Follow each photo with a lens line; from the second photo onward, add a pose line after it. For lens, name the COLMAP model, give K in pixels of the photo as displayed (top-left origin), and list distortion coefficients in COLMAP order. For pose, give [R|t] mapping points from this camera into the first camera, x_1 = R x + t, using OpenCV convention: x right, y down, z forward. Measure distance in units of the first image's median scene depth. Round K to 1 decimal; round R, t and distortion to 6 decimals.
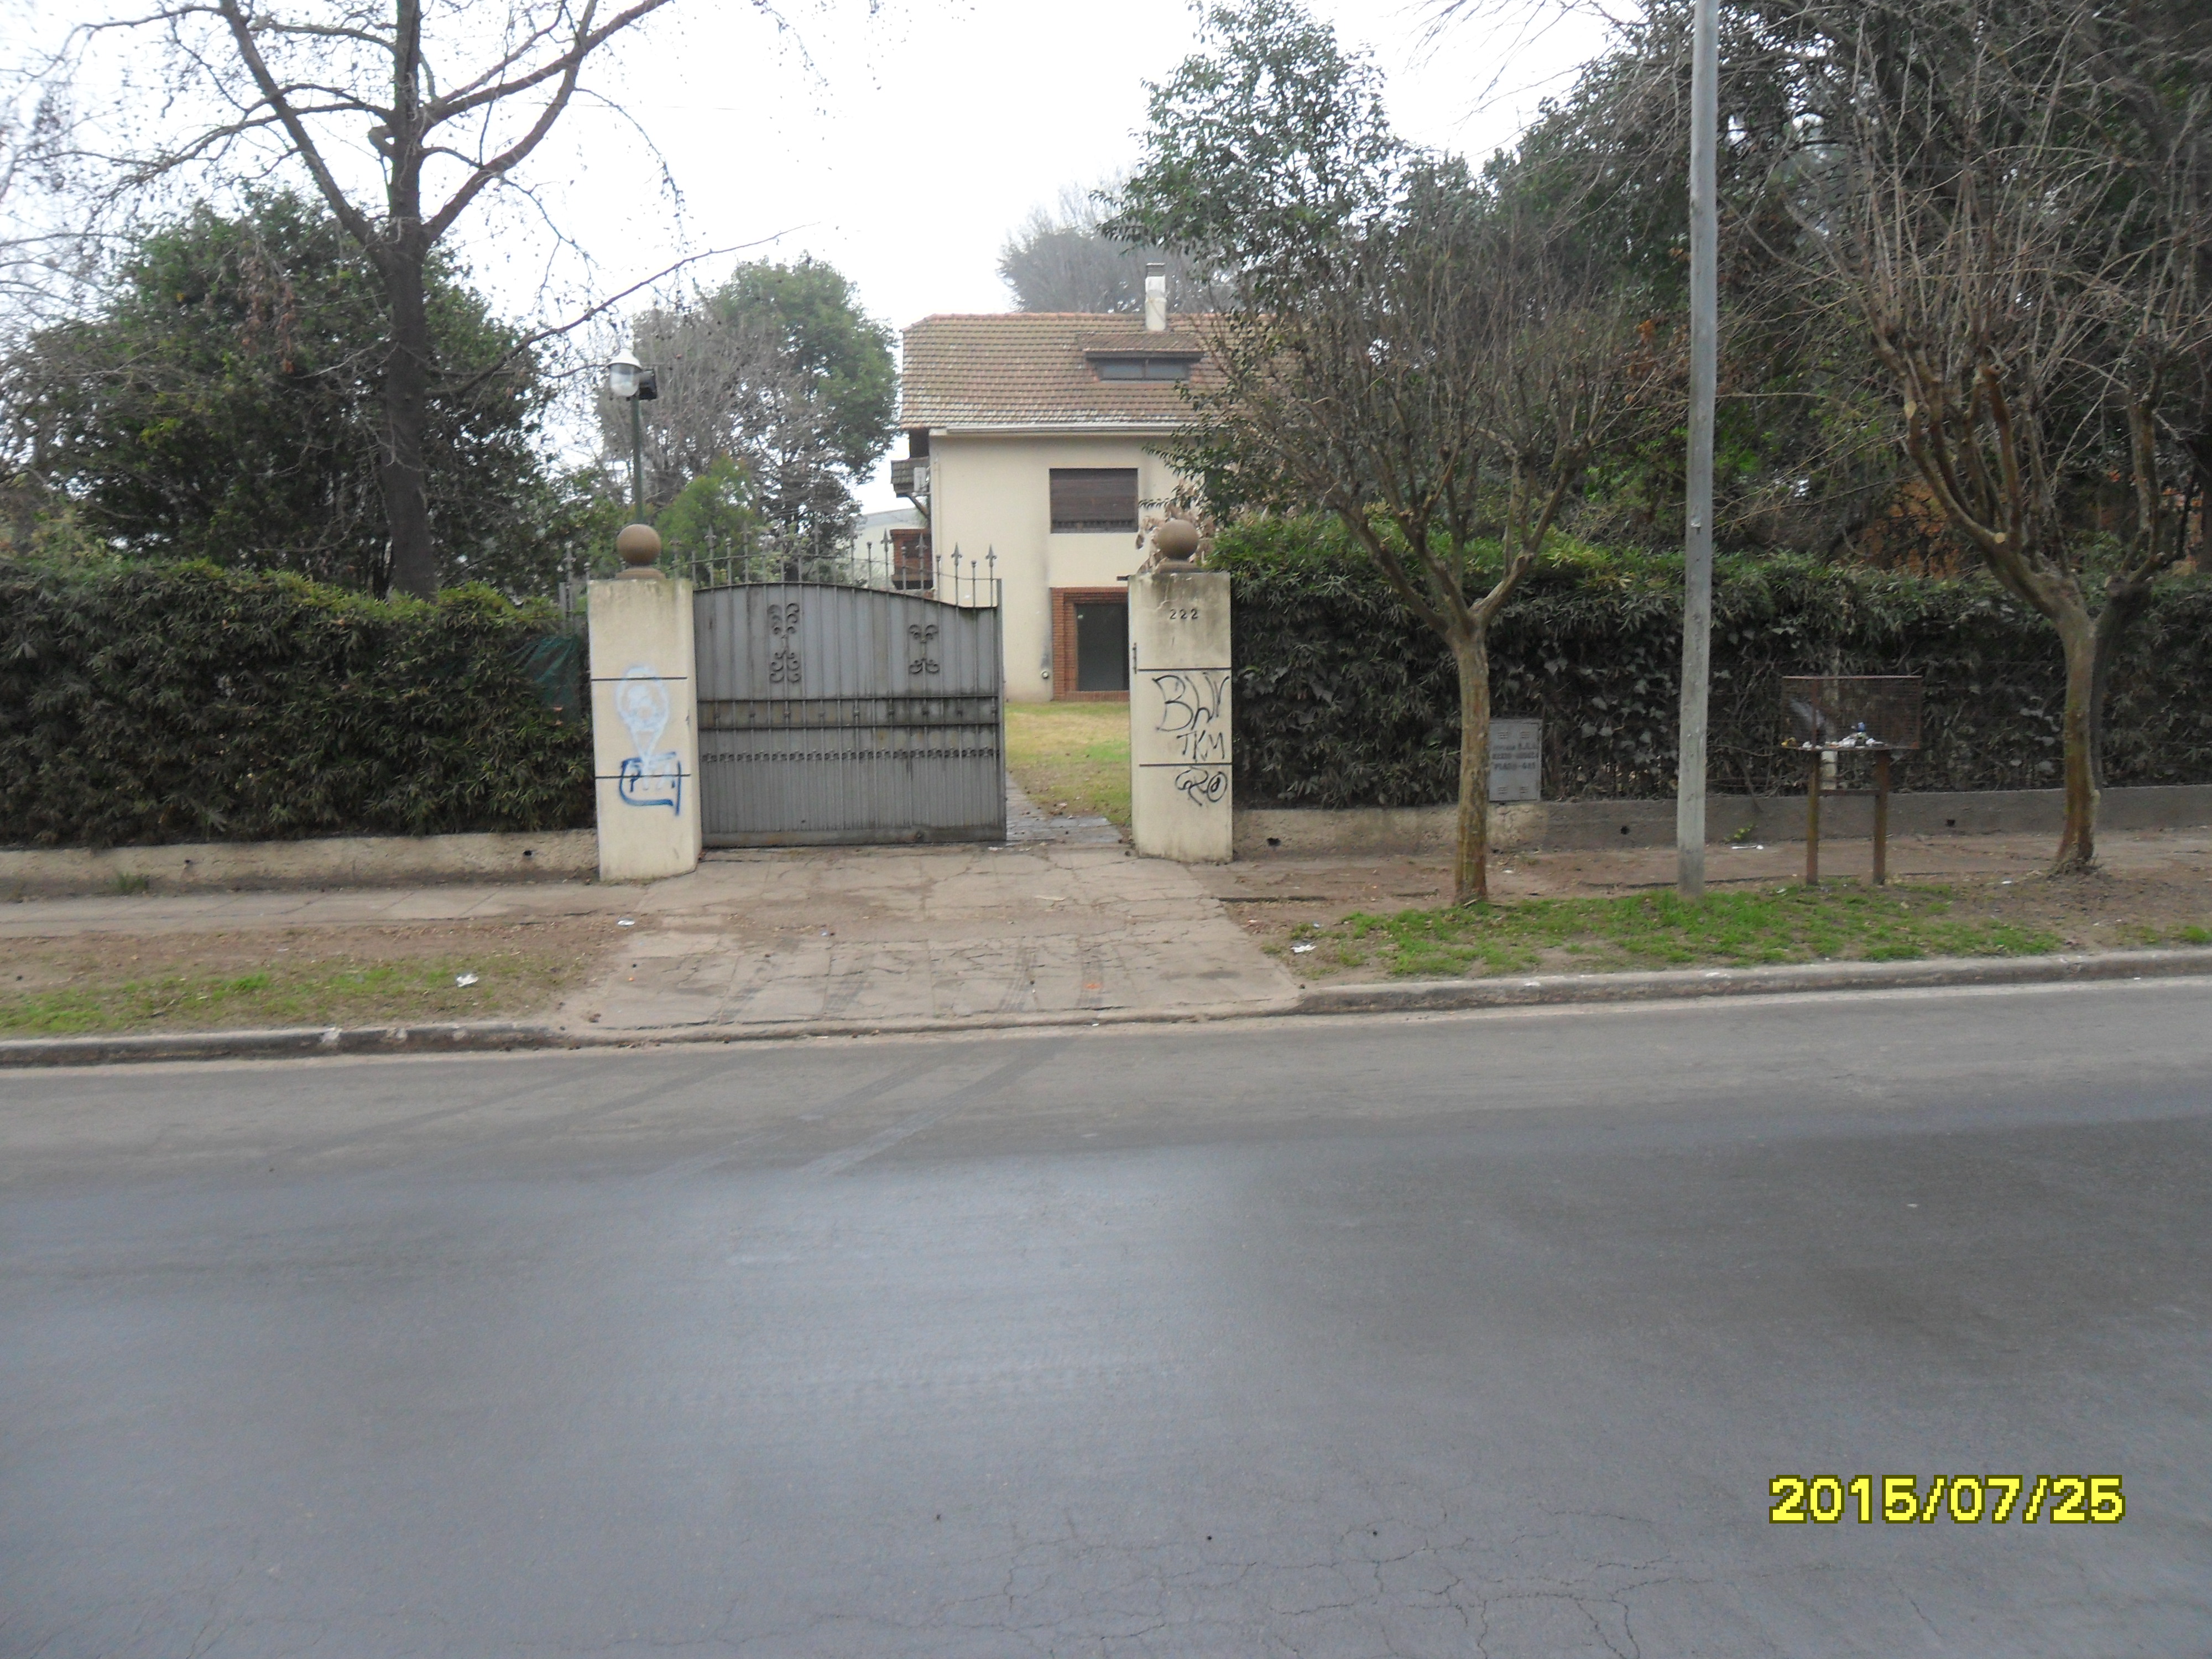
lens RADIAL K [[1869.6, 0, 1106.0], [0, 1869.6, 829.5], [0, 0, 1]] dist [-0.043692, 0.083401]
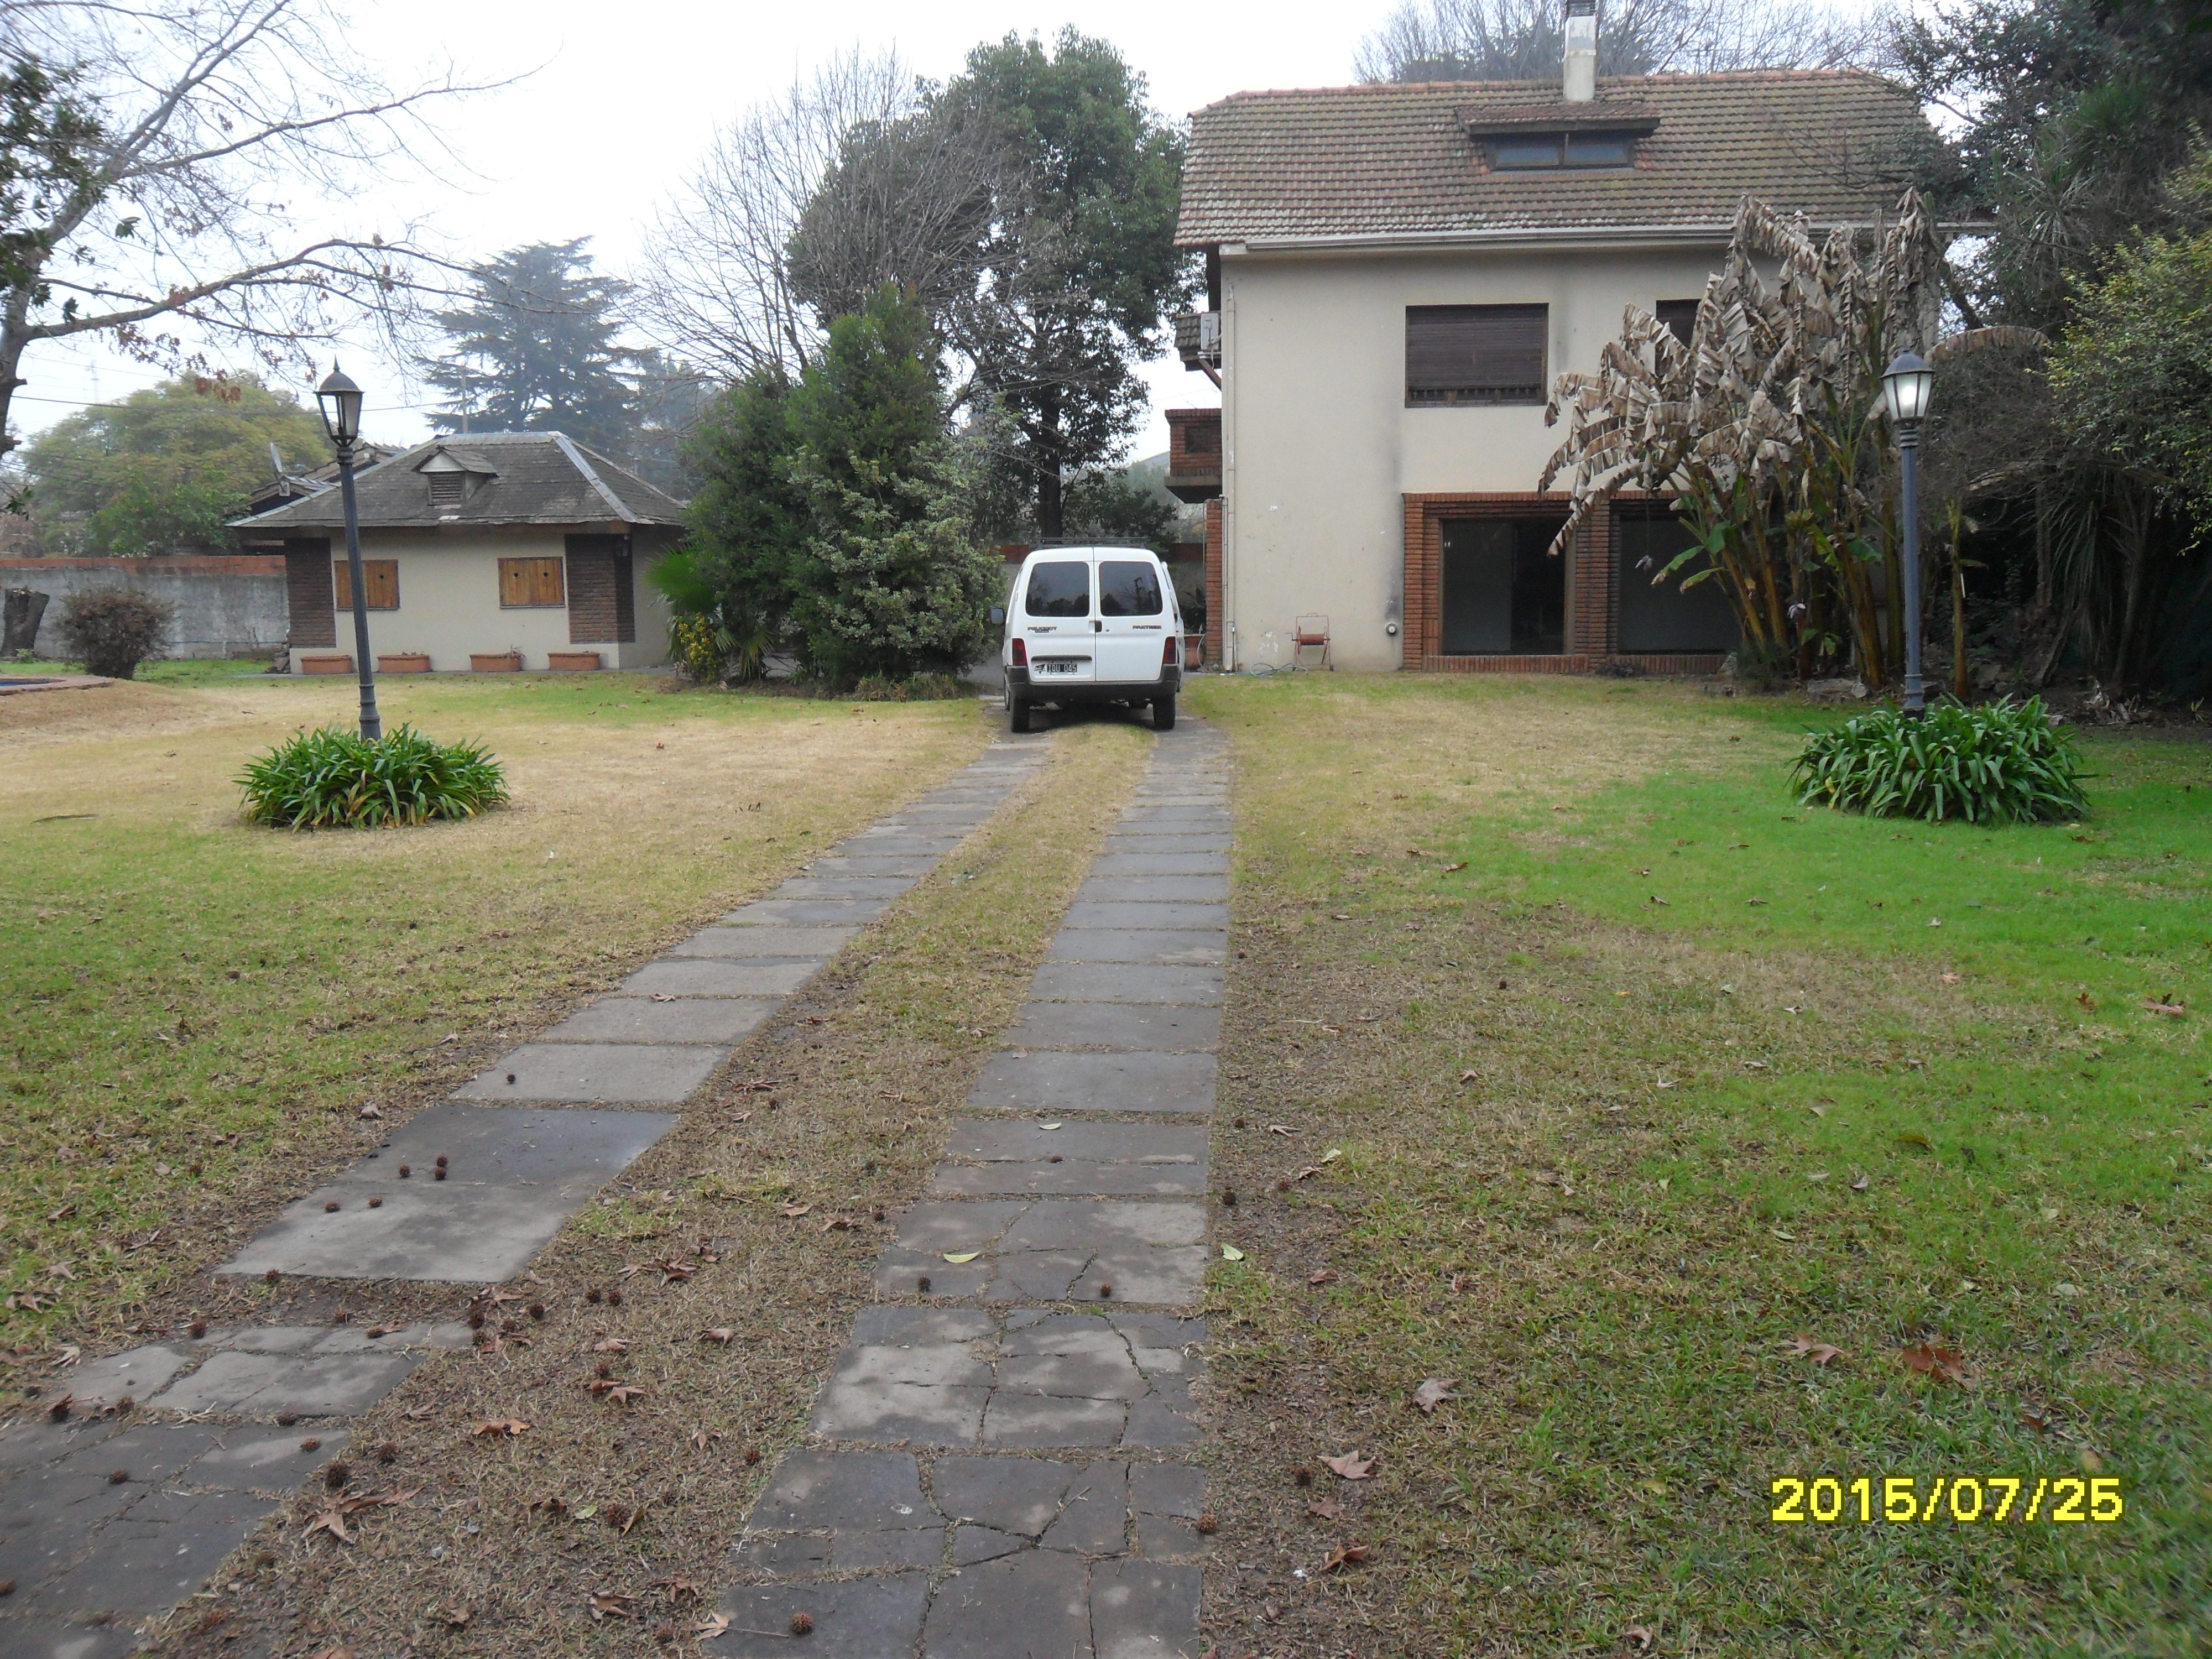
lens RADIAL K [[1869.6, 0, 1106.0], [0, 1869.6, 829.5], [0, 0, 1]] dist [-0.043692, 0.083401]
pose [[0.981796, 0.031744, -0.187265, -0.006120], [-0.025307, 0.999007, 0.036665, -0.034494], [0.188243, -0.031259, 0.981625, 0.339225]]
